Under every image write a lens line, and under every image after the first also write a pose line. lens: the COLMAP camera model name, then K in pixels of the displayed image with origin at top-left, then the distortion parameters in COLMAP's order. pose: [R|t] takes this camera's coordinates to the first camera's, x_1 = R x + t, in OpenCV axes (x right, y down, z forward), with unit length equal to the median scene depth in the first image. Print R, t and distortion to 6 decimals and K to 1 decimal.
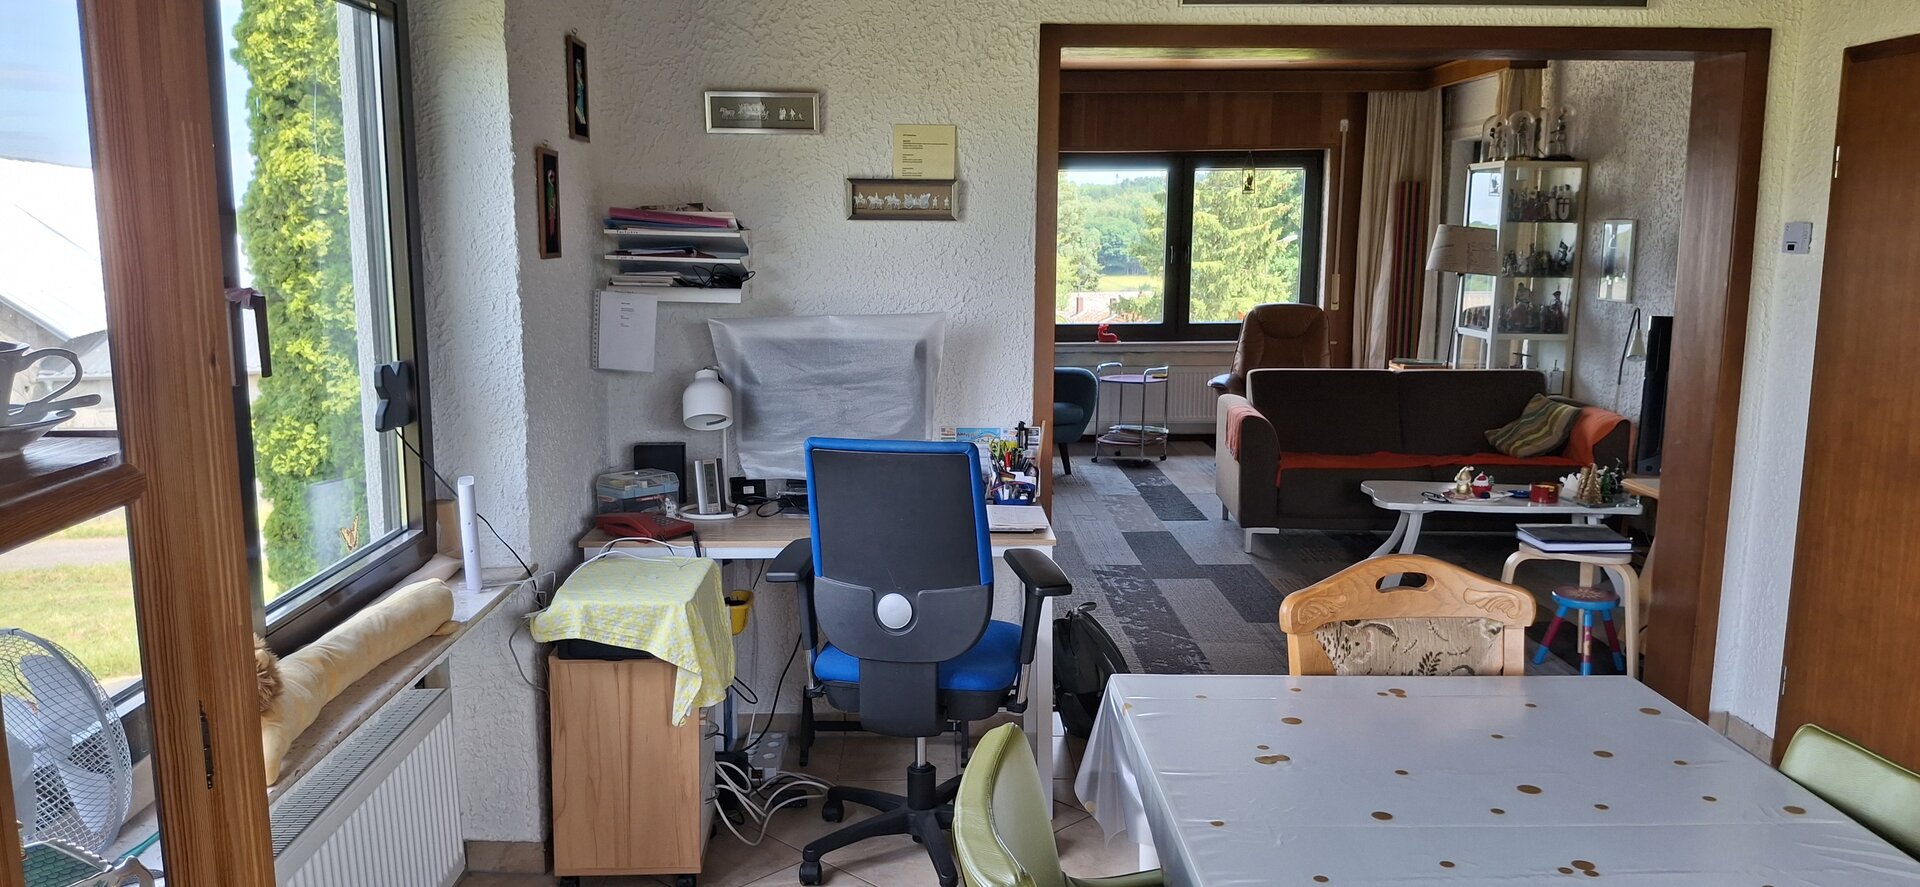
lens RADIAL K [[1282.1, 0, 960.0], [0, 1282.1, 443.5], [0, 0, 1]] dist [0.137998, -0.339954]
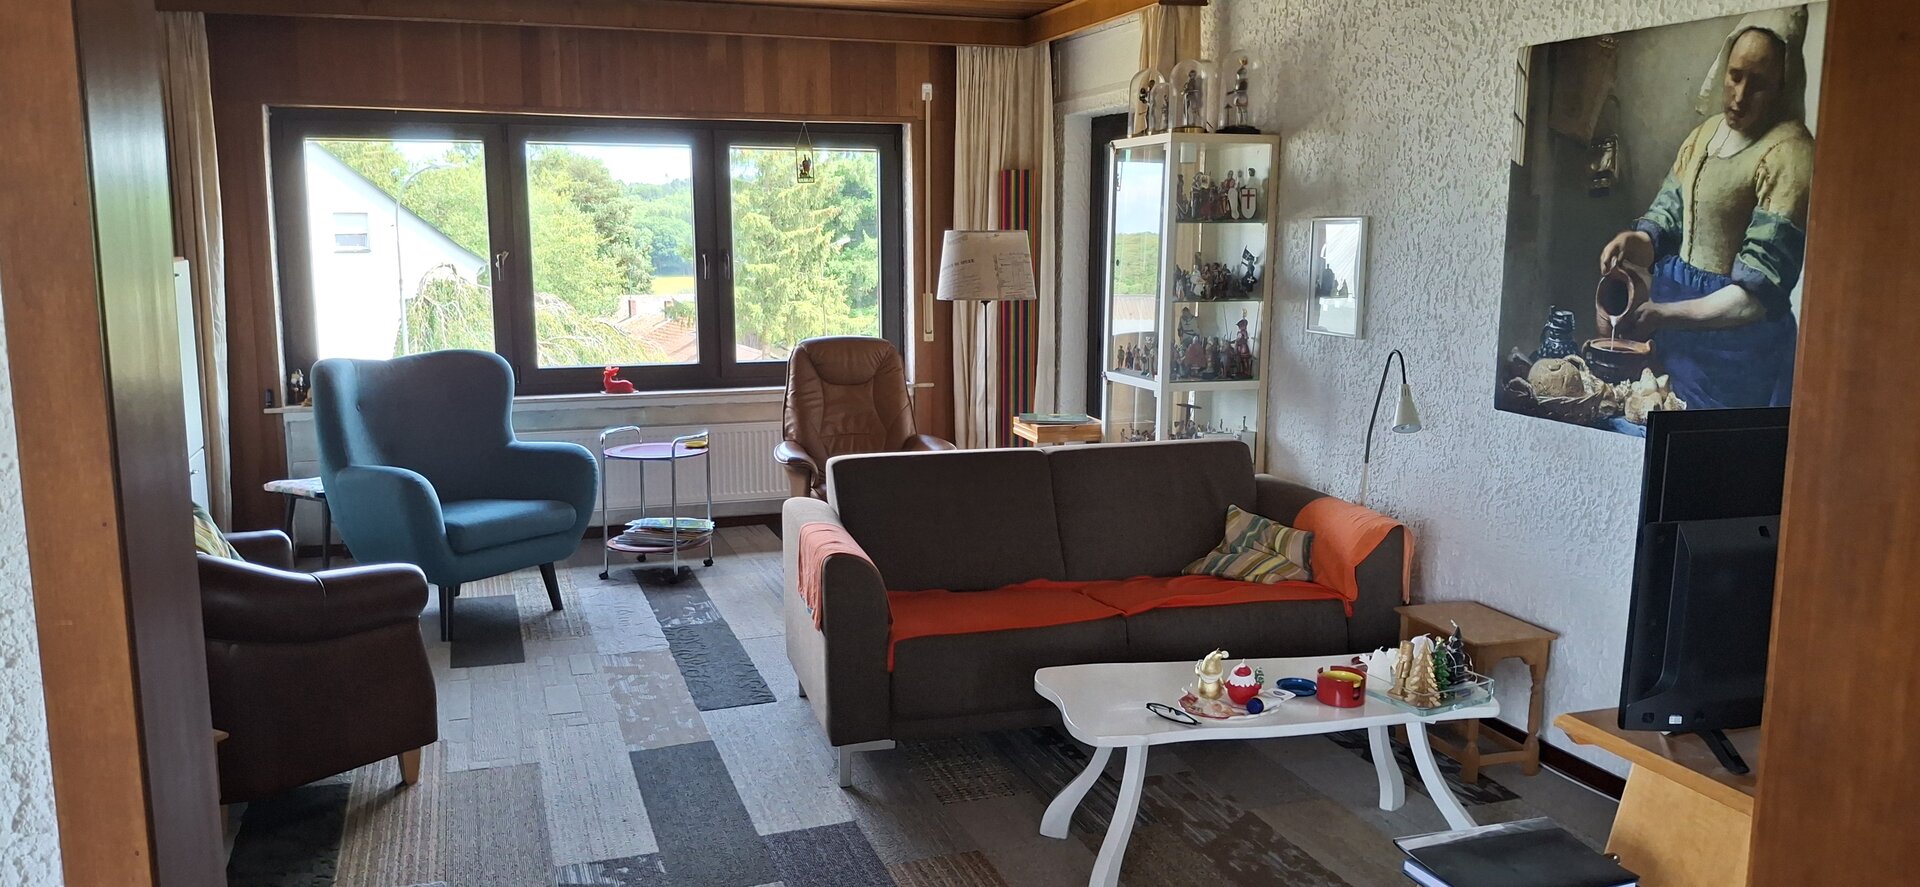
lens RADIAL K [[1282.1, 0, 960.0], [0, 1282.1, 443.5], [0, 0, 1]] dist [0.137998, -0.339954]
pose [[0.943396, -0.053498, 0.327326, 0.077065], [0.053806, 0.998518, 0.008121, -0.061831], [-0.327276, 0.009951, 0.944877, 0.372270]]
